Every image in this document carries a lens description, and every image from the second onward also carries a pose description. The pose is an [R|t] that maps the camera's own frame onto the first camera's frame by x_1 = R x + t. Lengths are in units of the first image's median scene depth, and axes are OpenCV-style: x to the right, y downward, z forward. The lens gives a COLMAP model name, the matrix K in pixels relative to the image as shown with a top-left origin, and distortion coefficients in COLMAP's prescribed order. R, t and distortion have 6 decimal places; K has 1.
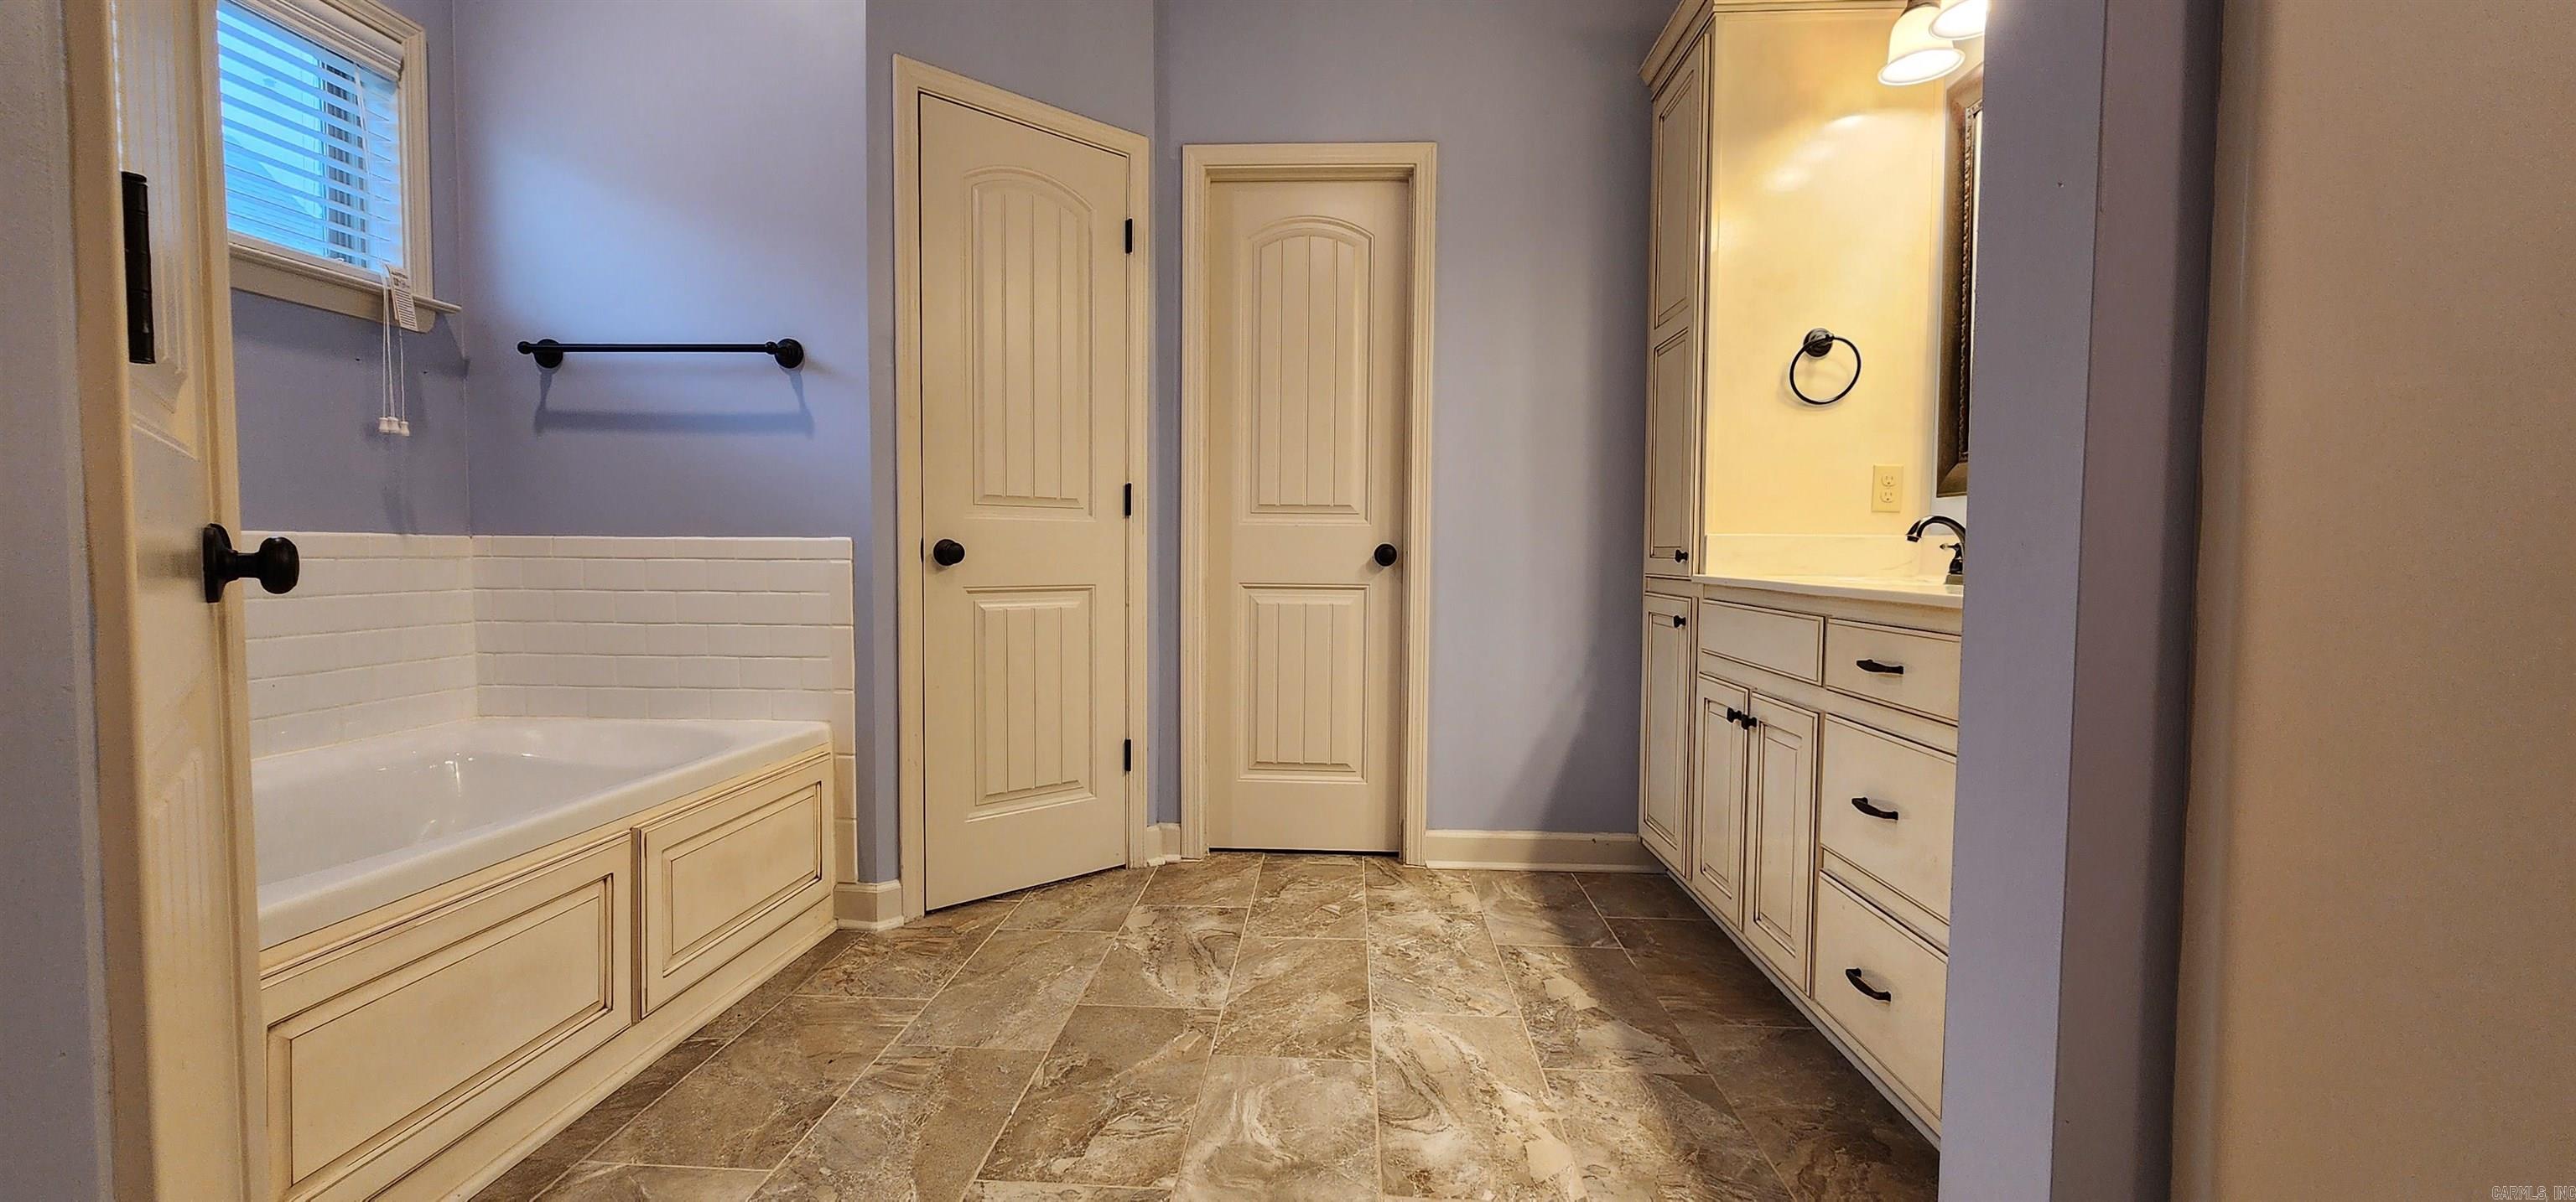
lens RADIAL K [[1062.2, 0, 1295.6], [0, 1062.2, 601.8], [0, 0, 1]] dist [0.002839, 0.000524]
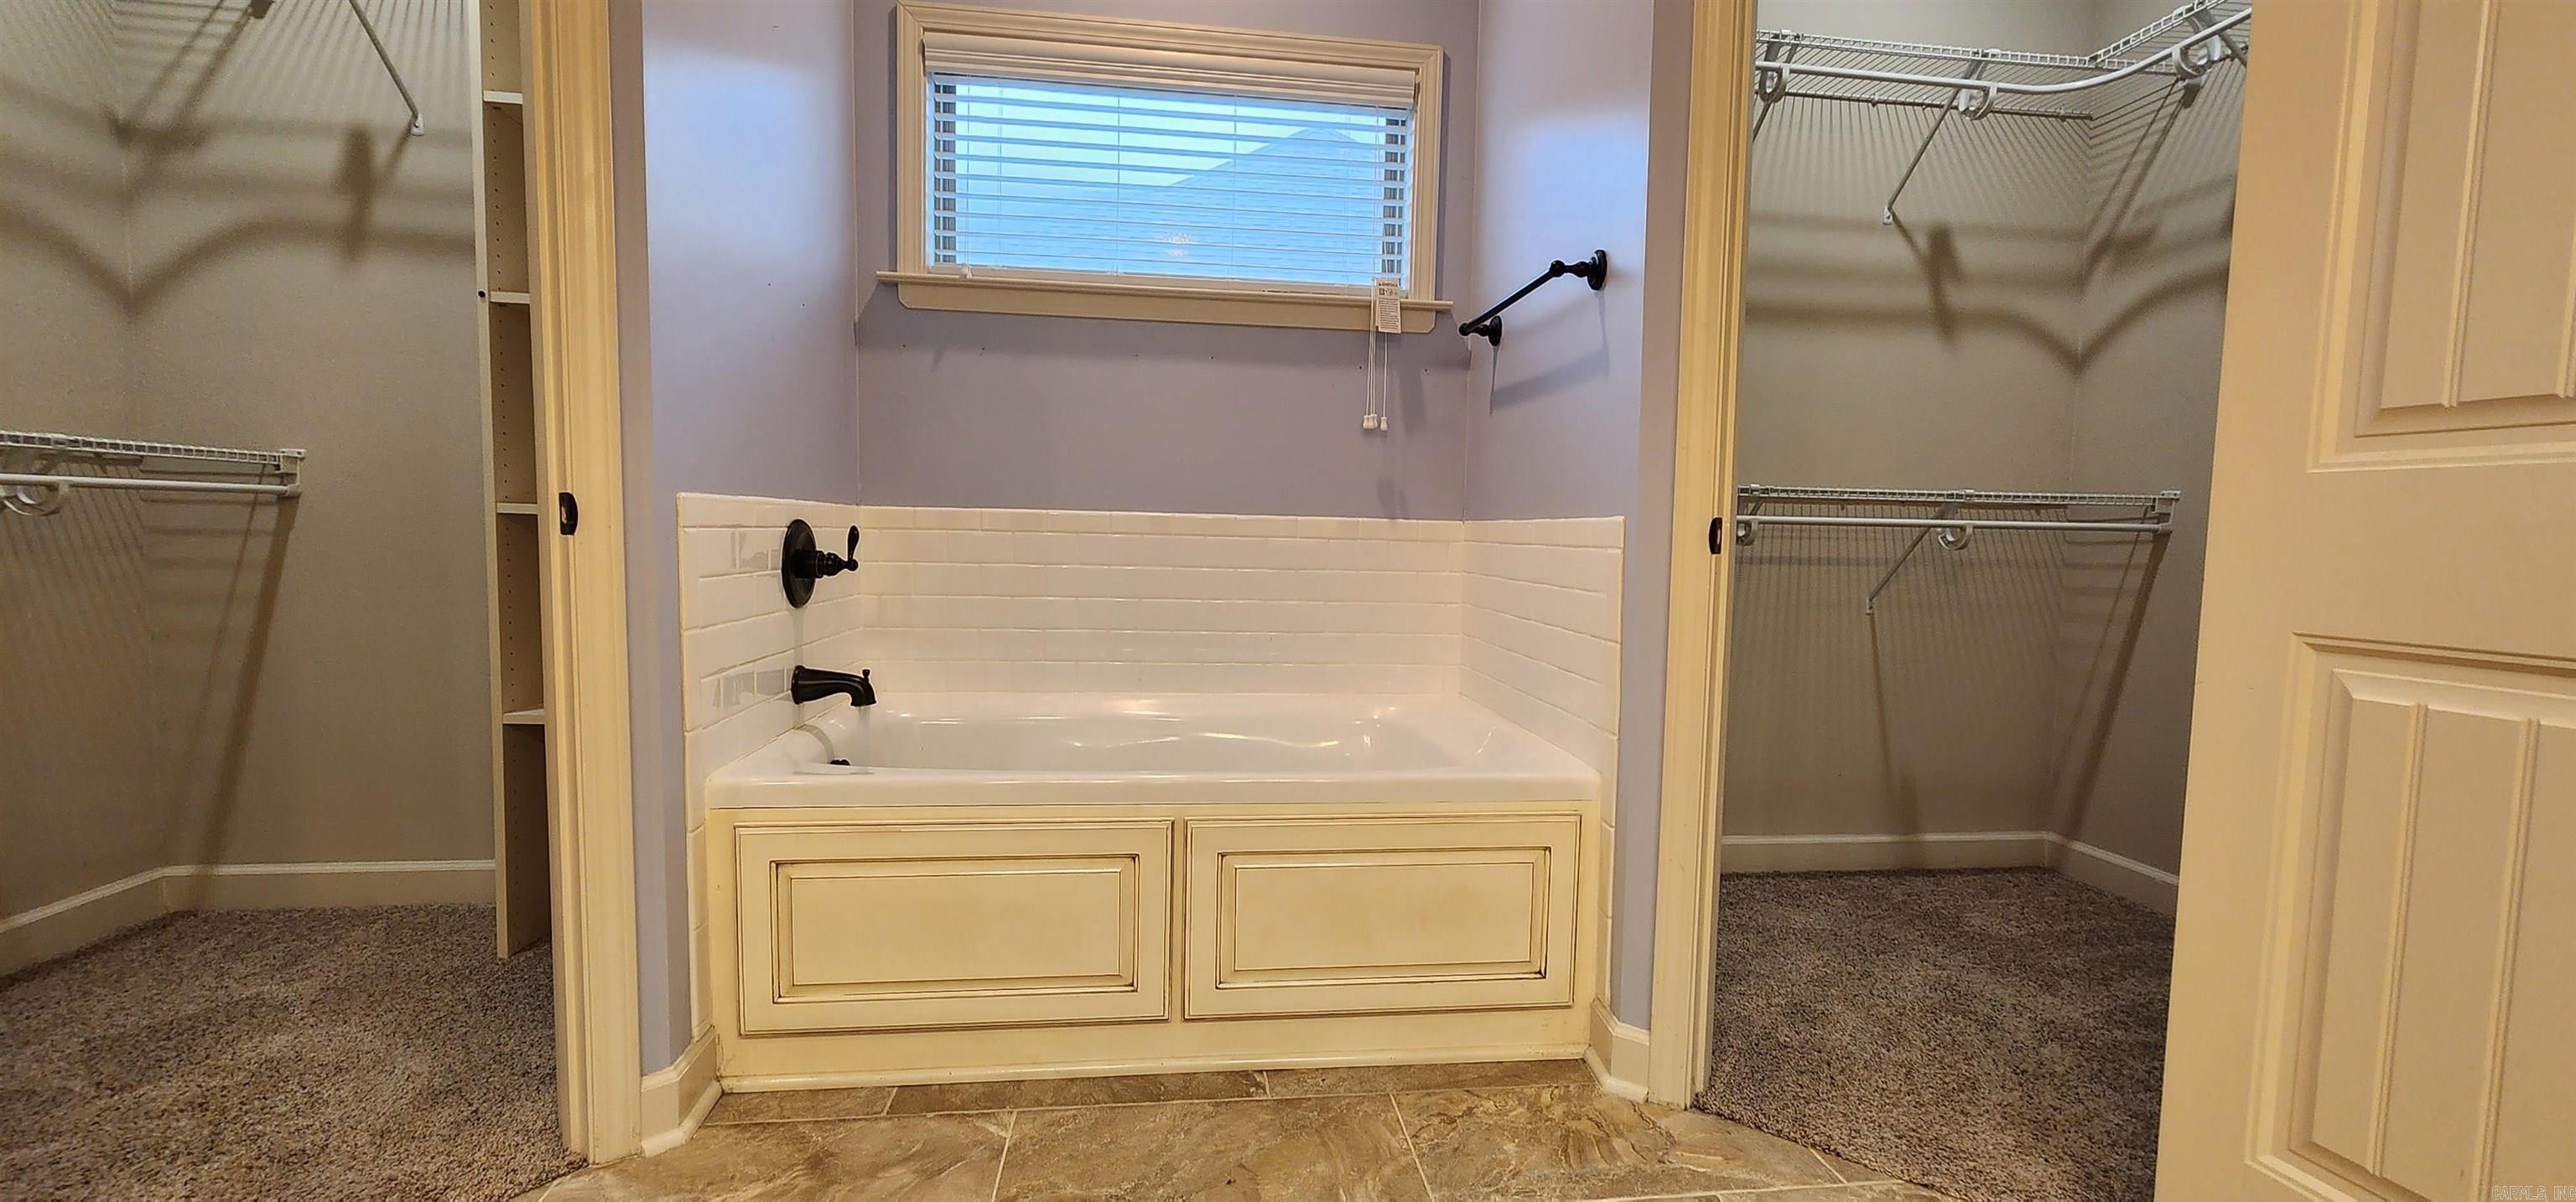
lens RADIAL K [[1062.2, 0, 1291.2], [0, 1062.2, 607.8], [0, 0, 1]] dist [0.002839, 0.000524]
pose [[0.169211, 0.068486, -0.983197, 0.226464], [-0.067879, 0.996024, 0.057697, -0.025967], [0.983240, 0.056975, 0.173187, 0.661418]]
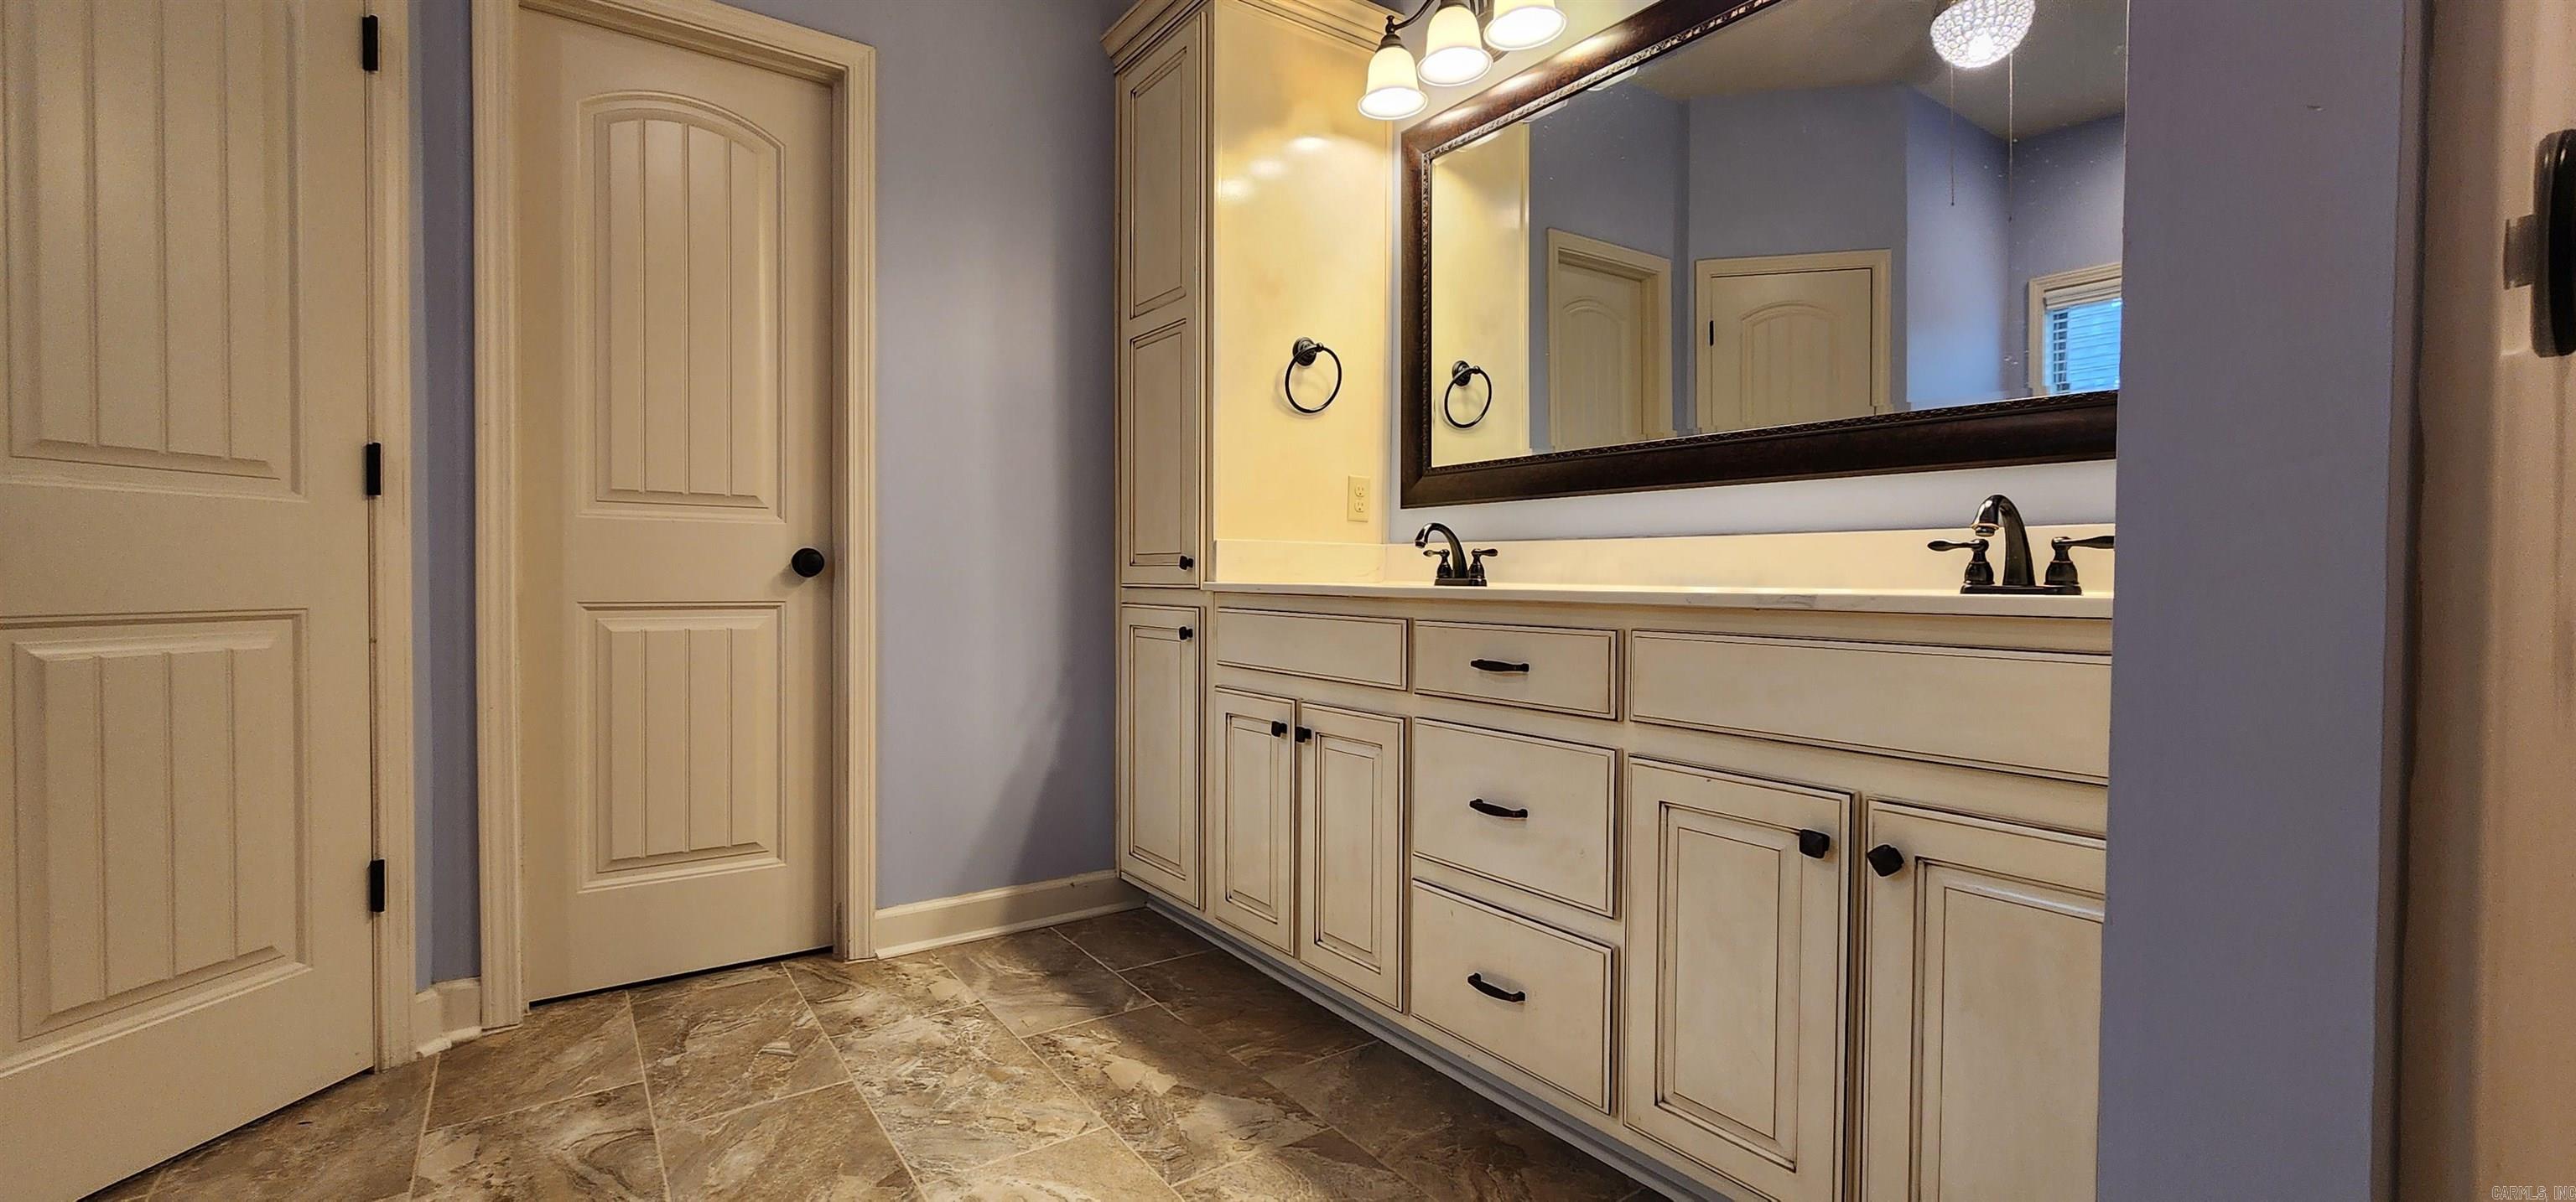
lens RADIAL K [[1062.2, 0, 1301.4], [0, 1062.2, 596.1], [0, 0, 1]] dist [0.002839, 0.000524]
pose [[0.783661, -0.015211, 0.621003, -0.141923], [0.030227, 0.999450, -0.013664, 0.001955], [-0.620453, 0.029479, 0.783689, 0.218229]]
